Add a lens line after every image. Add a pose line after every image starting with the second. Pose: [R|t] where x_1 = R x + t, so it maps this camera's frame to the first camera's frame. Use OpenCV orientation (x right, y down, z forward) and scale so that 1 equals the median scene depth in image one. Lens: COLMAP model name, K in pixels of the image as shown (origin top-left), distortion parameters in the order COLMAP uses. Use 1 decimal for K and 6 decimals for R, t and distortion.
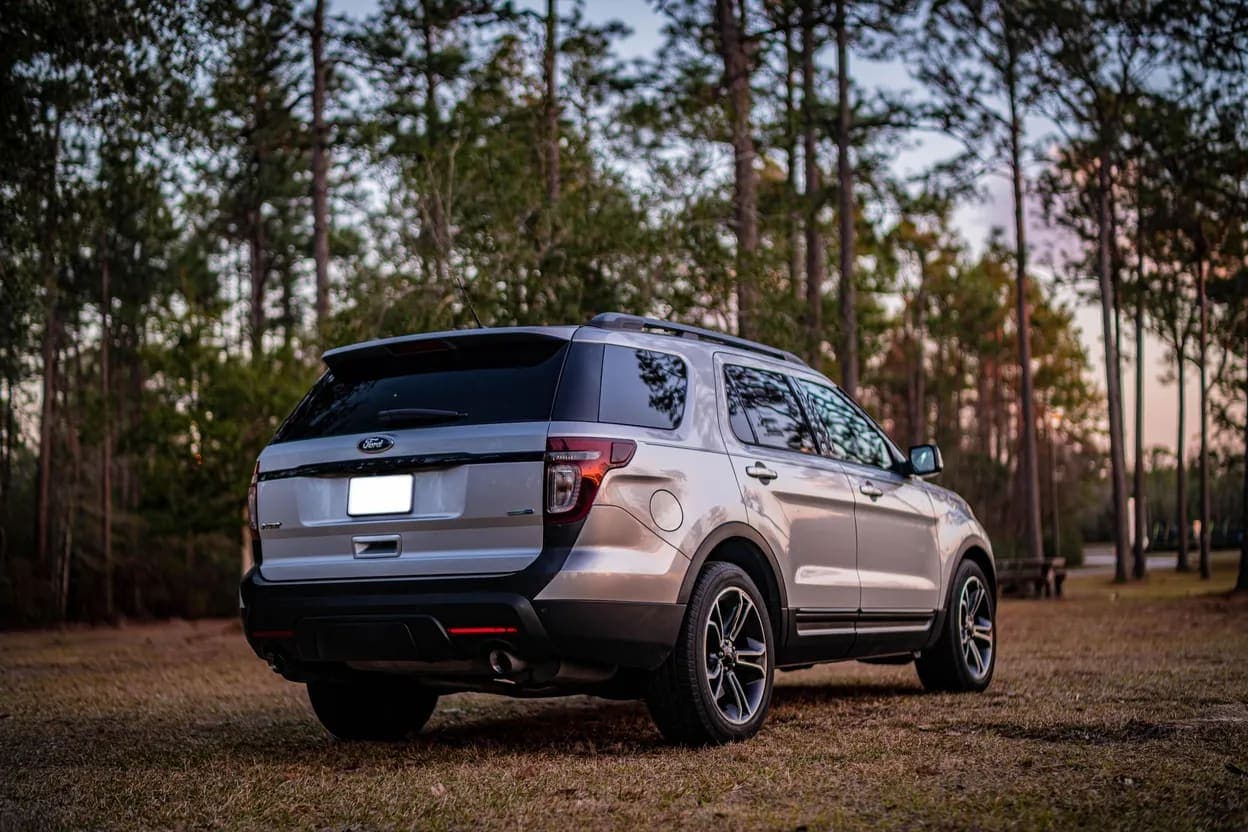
lens RADIAL K [[1797.0, 0, 624.0], [0, 1797.0, 416.0], [0, 0, 1]] dist [-0.017675, -0.070428]
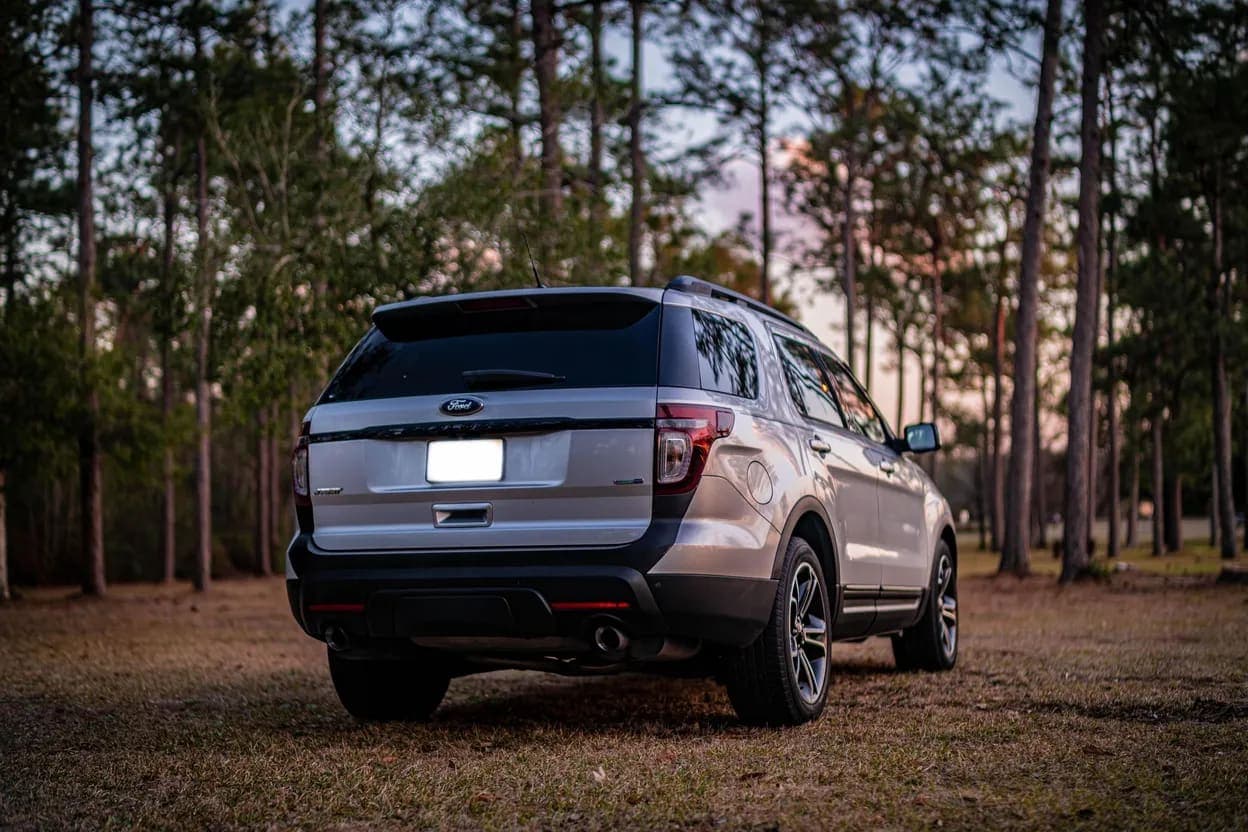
lens RADIAL K [[1797.0, 0, 624.0], [0, 1797.0, 416.0], [0, 0, 1]] dist [-0.017675, -0.070428]
pose [[0.986651, 0.025180, 0.160889, -0.021984], [-0.027247, 0.999572, 0.010654, 0.000909], [-0.160552, -0.014895, 0.986915, 0.006428]]
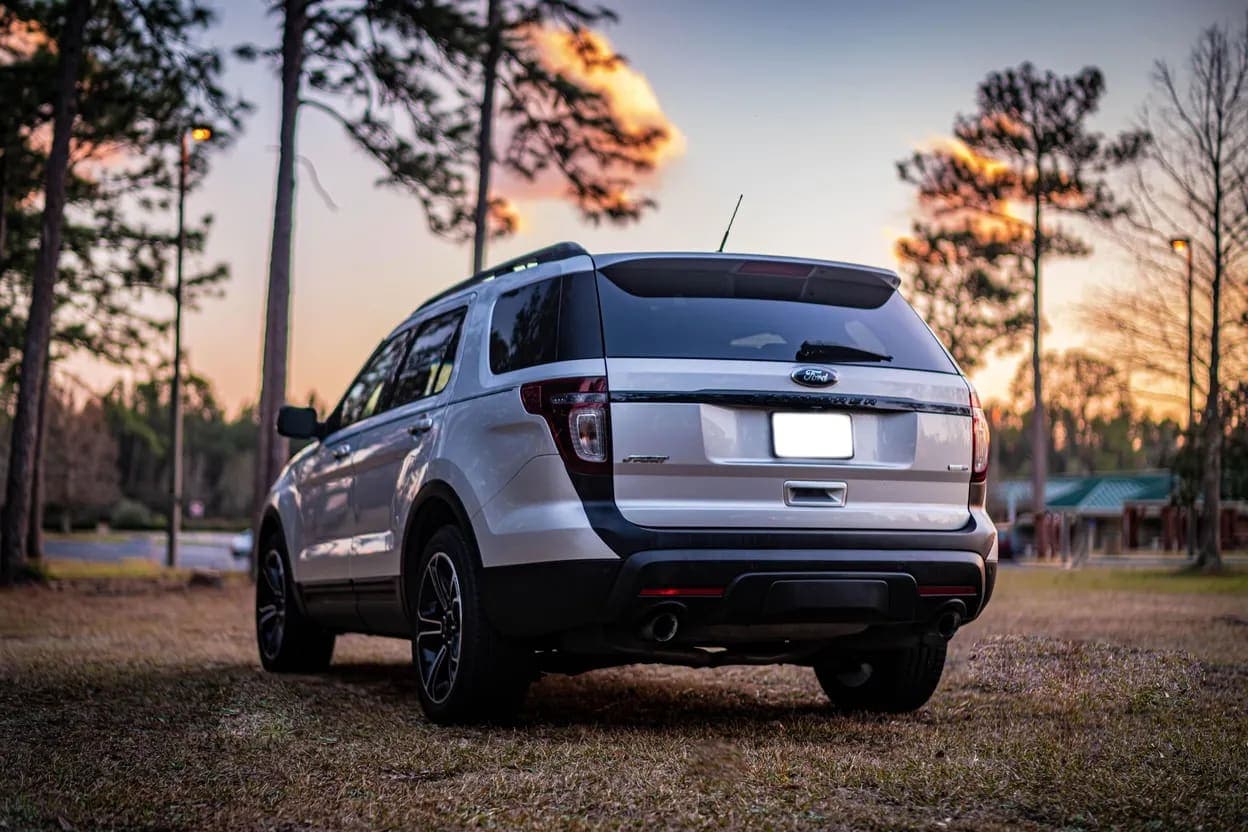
lens RADIAL K [[1846.3, 0, 624.0], [0, 1846.3, 416.0], [0, 0, 1]] dist [-0.030812, -0.050839]
pose [[0.593661, 0.089898, 0.799678, -0.097494], [-0.101112, 0.994198, -0.036702, 0.008229], [-0.798337, -0.059069, 0.599306, 0.057161]]
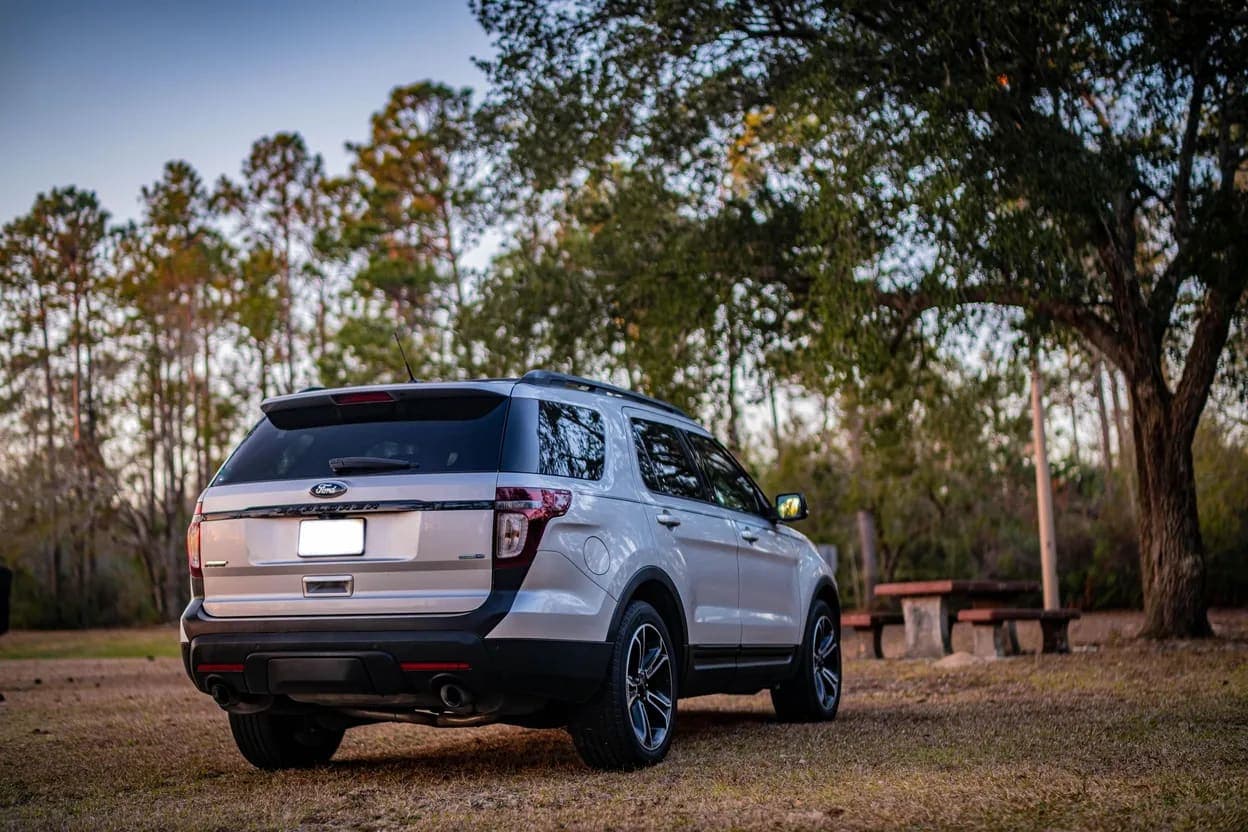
lens RADIAL K [[1797.0, 0, 624.0], [0, 1797.0, 416.0], [0, 0, 1]] dist [-0.017675, -0.070428]
pose [[0.989056, 0.024656, 0.145468, -0.012927], [-0.022770, 0.999634, -0.014617, -0.001756], [-0.145776, 0.011145, 0.989255, -0.008418]]
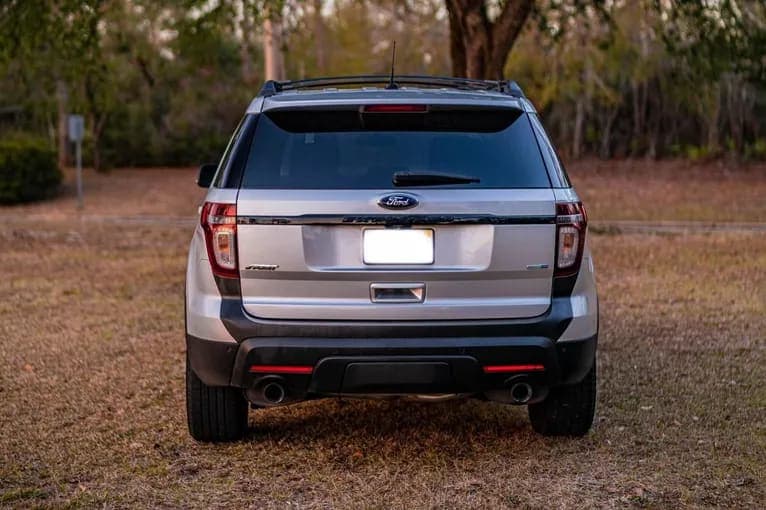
lens RADIAL K [[1563.4, 0, 395.8], [0, 1563.4, 227.2], [0, 0, 1]] dist [-0.031969, 0.010921]
pose [[0.843220, -0.001992, 0.537565, -0.071004], [-0.077138, 0.989196, 0.124663, -0.009626], [-0.532005, -0.146585, 0.833956, 0.019891]]
